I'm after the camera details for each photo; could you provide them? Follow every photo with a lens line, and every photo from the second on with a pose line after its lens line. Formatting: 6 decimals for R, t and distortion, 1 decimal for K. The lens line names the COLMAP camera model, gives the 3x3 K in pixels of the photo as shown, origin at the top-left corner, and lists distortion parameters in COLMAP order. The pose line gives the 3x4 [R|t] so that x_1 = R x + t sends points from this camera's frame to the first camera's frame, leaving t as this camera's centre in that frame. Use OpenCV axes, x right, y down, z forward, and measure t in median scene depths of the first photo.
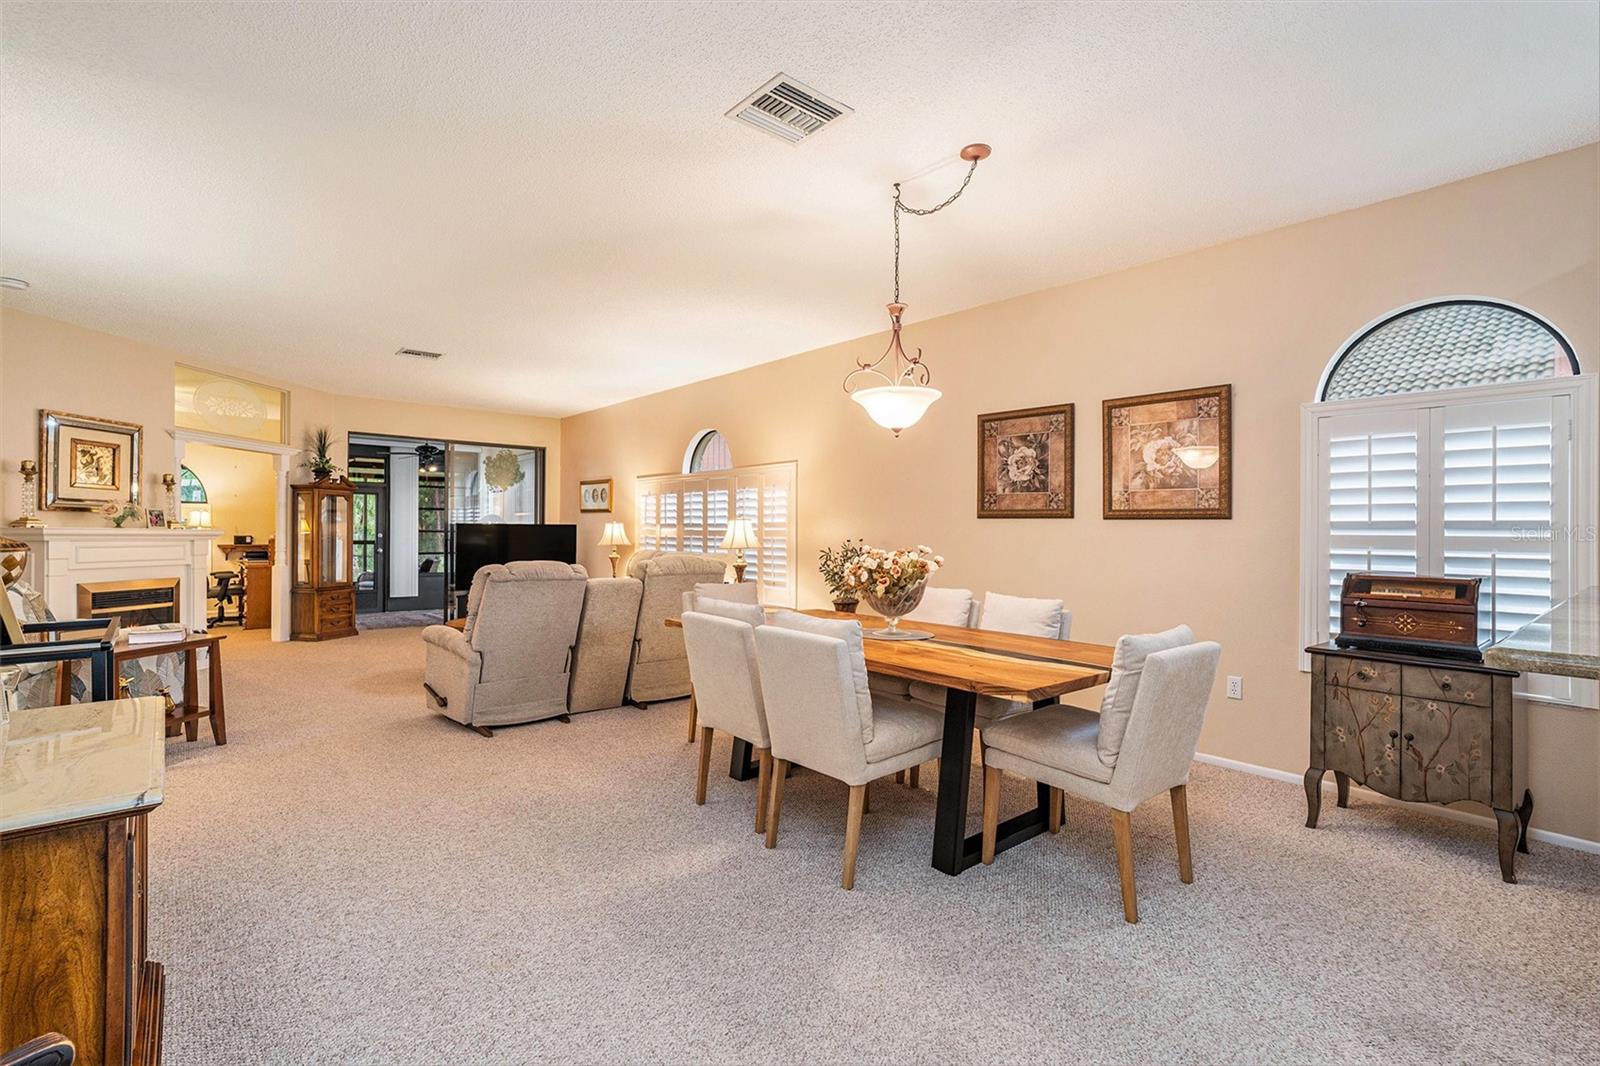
lens RADIAL K [[737.9, 0, 800.4], [0, 737.9, 538.1], [0, 0, 1]] dist [-0.035611, 0.018225]
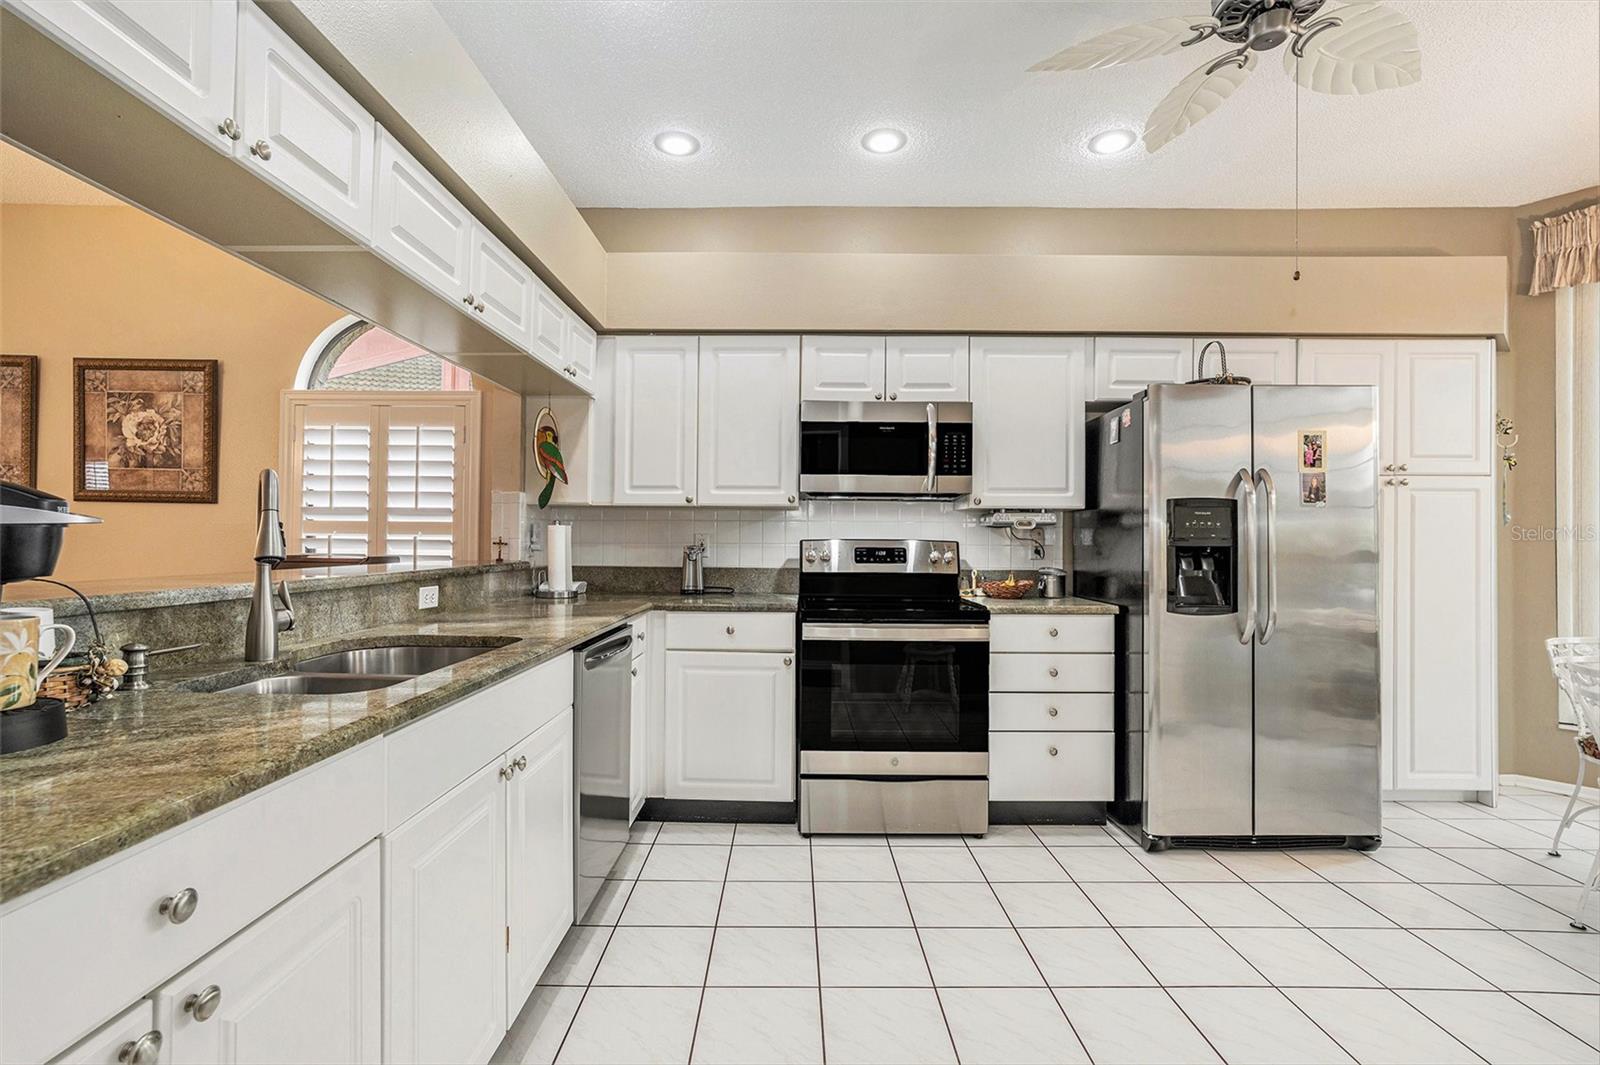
lens RADIAL K [[737.9, 0, 802.3], [0, 737.9, 538.0], [0, 0, 1]] dist [-0.035611, 0.018225]
pose [[0.662801, -0.005475, 0.748776, 0.267307], [0.002153, 0.999983, 0.005406, 0.010094], [-0.748792, -0.001970, 0.662802, -0.123649]]
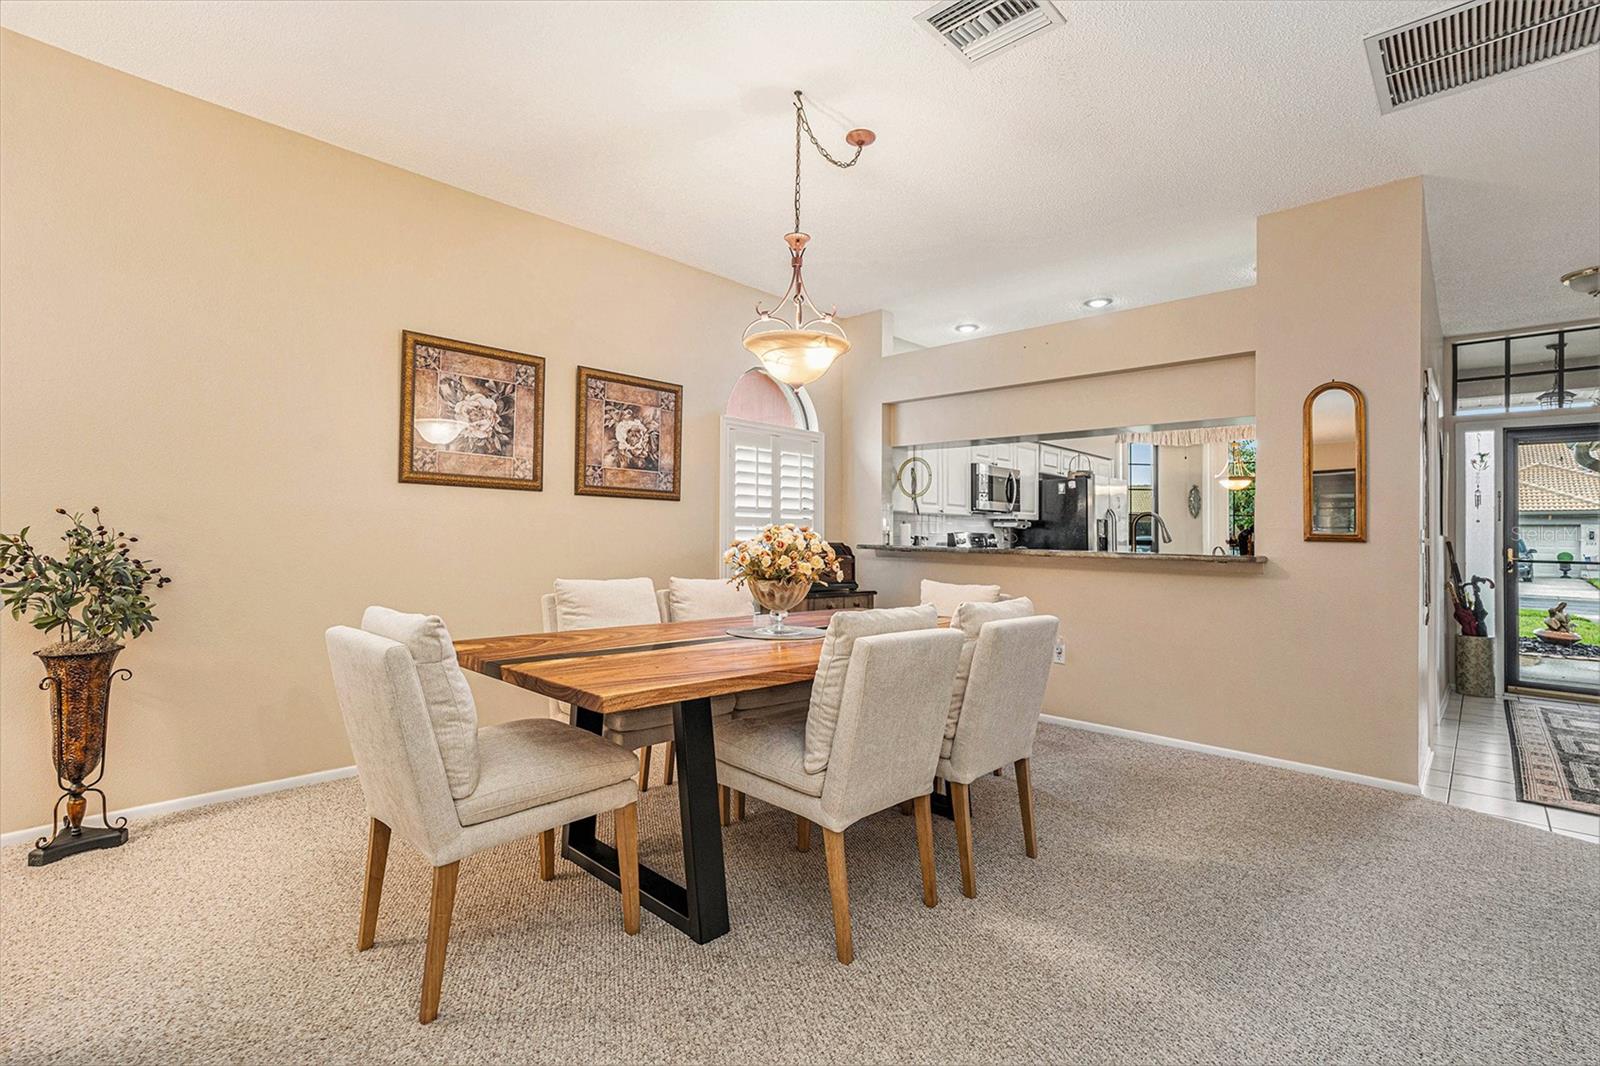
lens RADIAL K [[737.9, 0, 802.0], [0, 737.9, 523.5], [0, 0, 1]] dist [-0.035611, 0.018225]
pose [[-0.085432, -0.001422, 0.996343, -0.411072], [-0.015975, 0.999872, 0.000057, 0.004340], [-0.996216, -0.015912, -0.085444, 0.619793]]
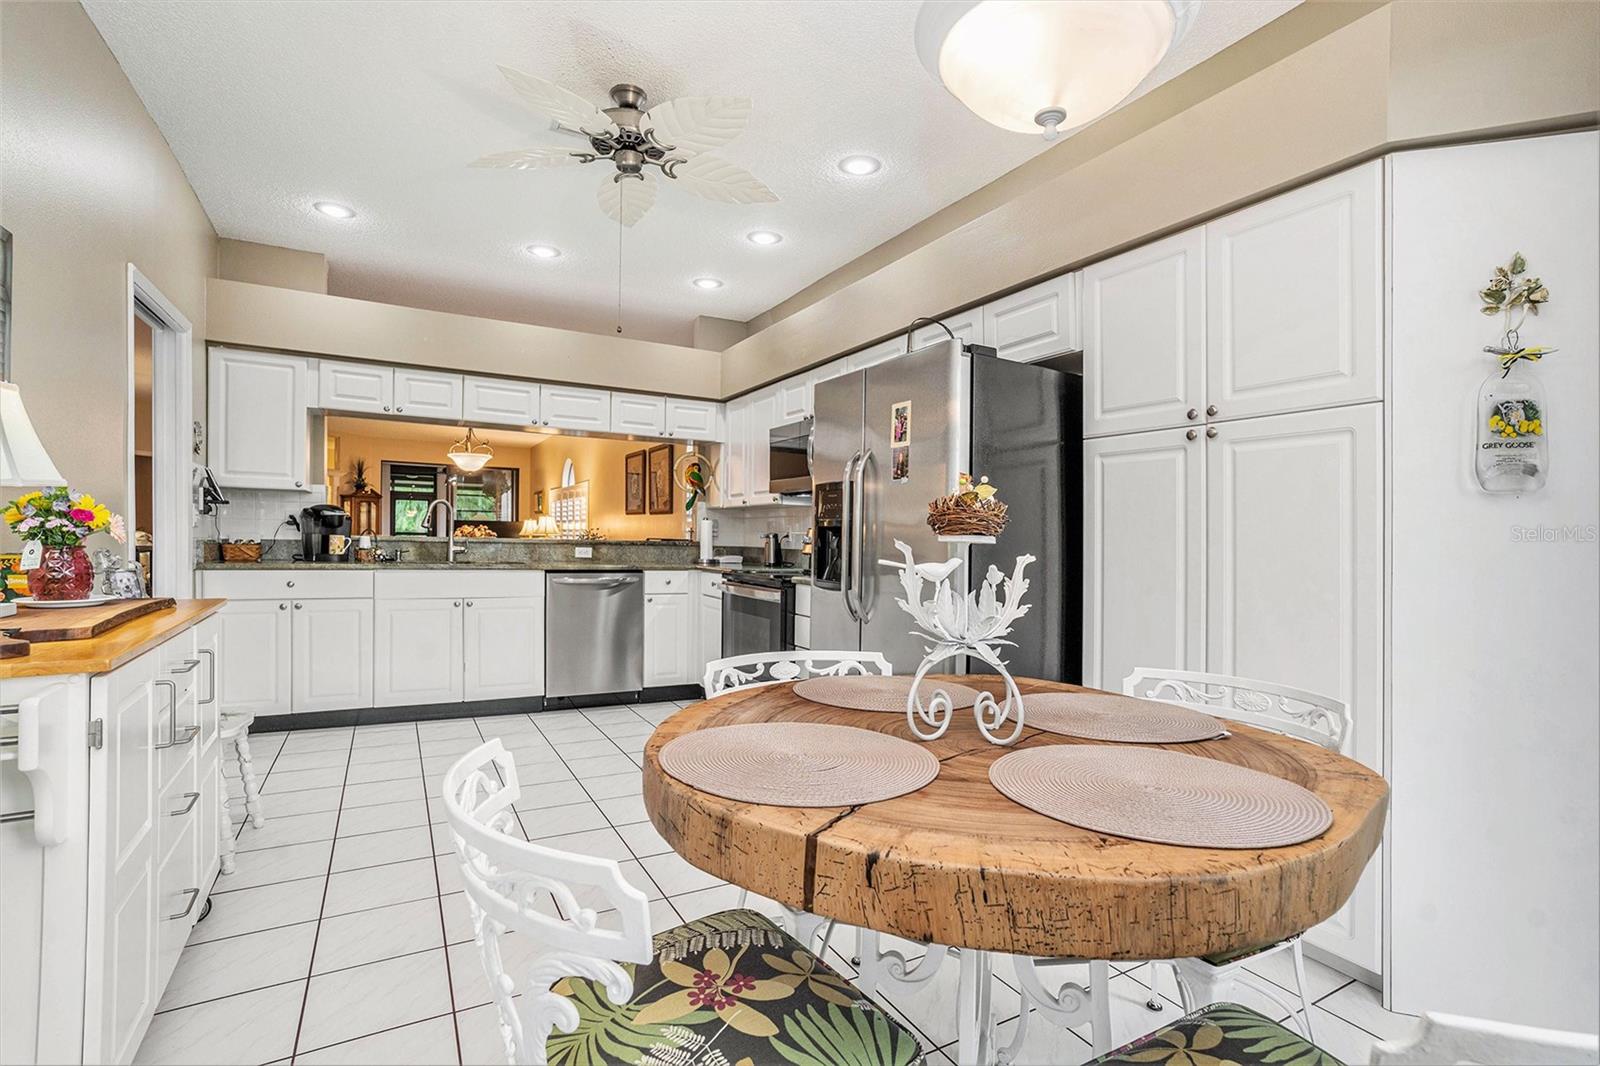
lens RADIAL K [[737.9, 0, 809.9], [0, 737.9, 565.0], [0, 0, 1]] dist [-0.035611, 0.018225]
pose [[0.979913, 0.017928, -0.198619, 0.897199], [-0.012416, 0.999503, 0.028961, 0.031532], [0.199040, -0.025913, 0.979649, -0.526360]]
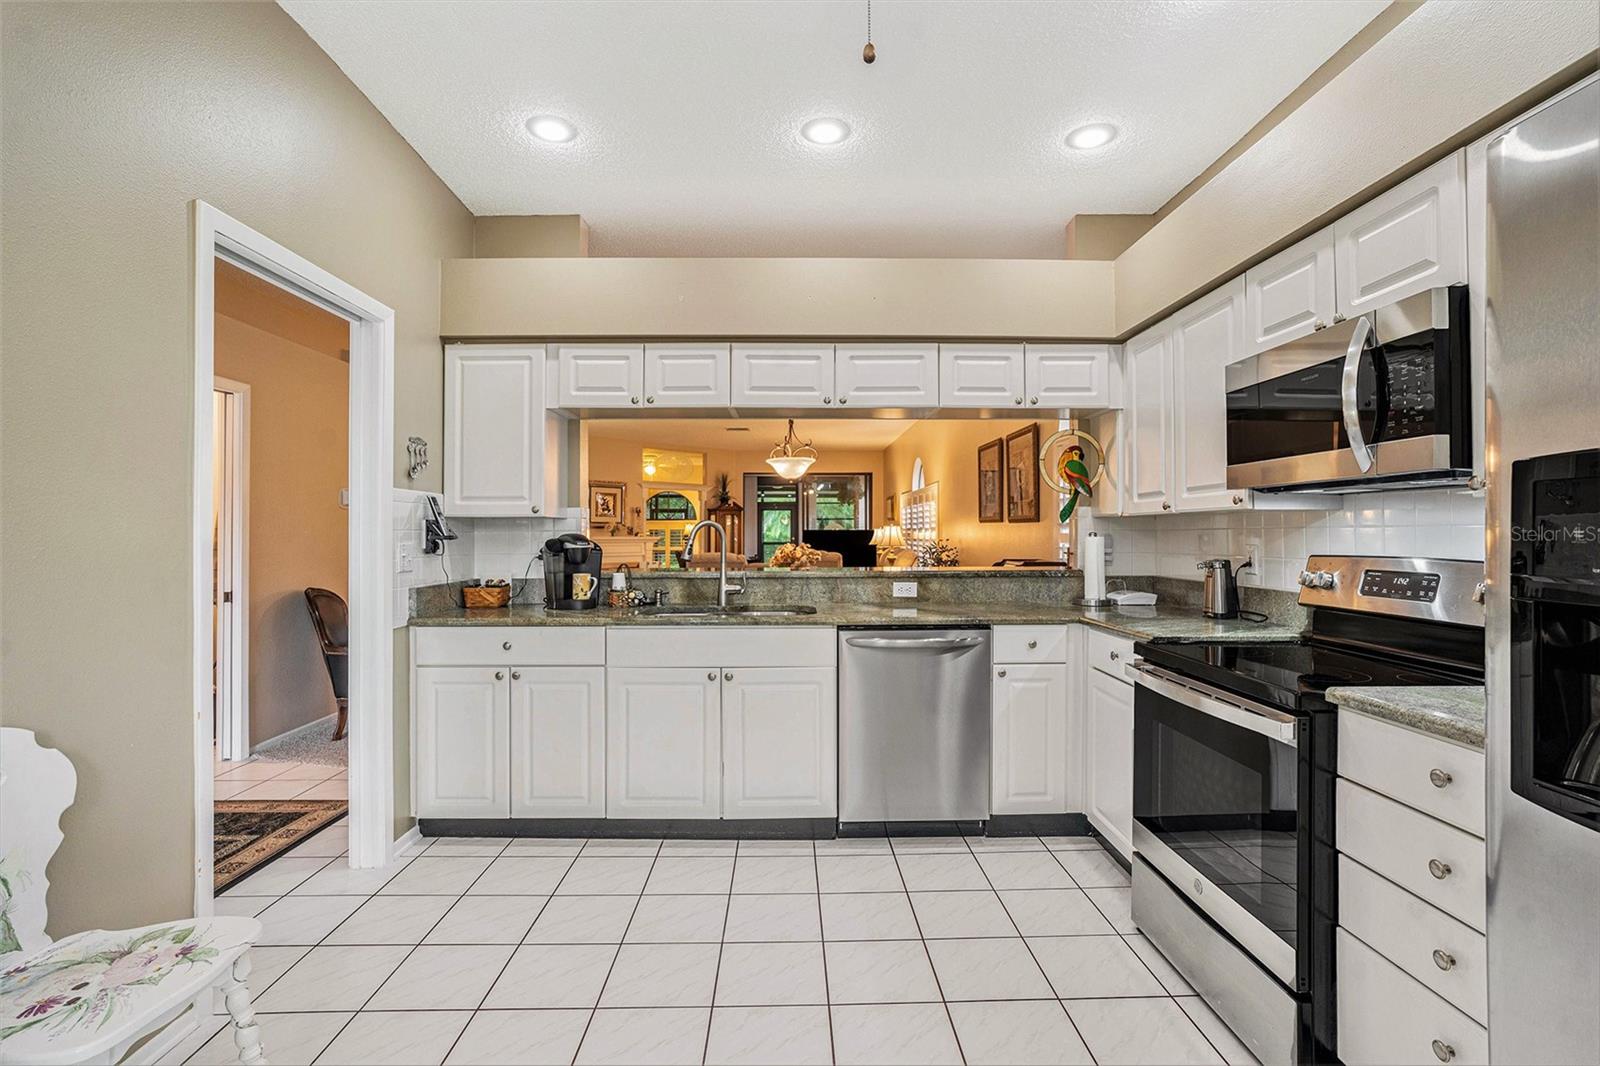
lens RADIAL K [[737.9, 0, 813.1], [0, 737.9, 541.7], [0, 0, 1]] dist [-0.035611, 0.018225]
pose [[0.774568, -0.005960, -0.632462, 0.771920], [0.008057, 0.999967, 0.000444, 0.004618], [0.632439, -0.005439, 0.774591, -0.213618]]
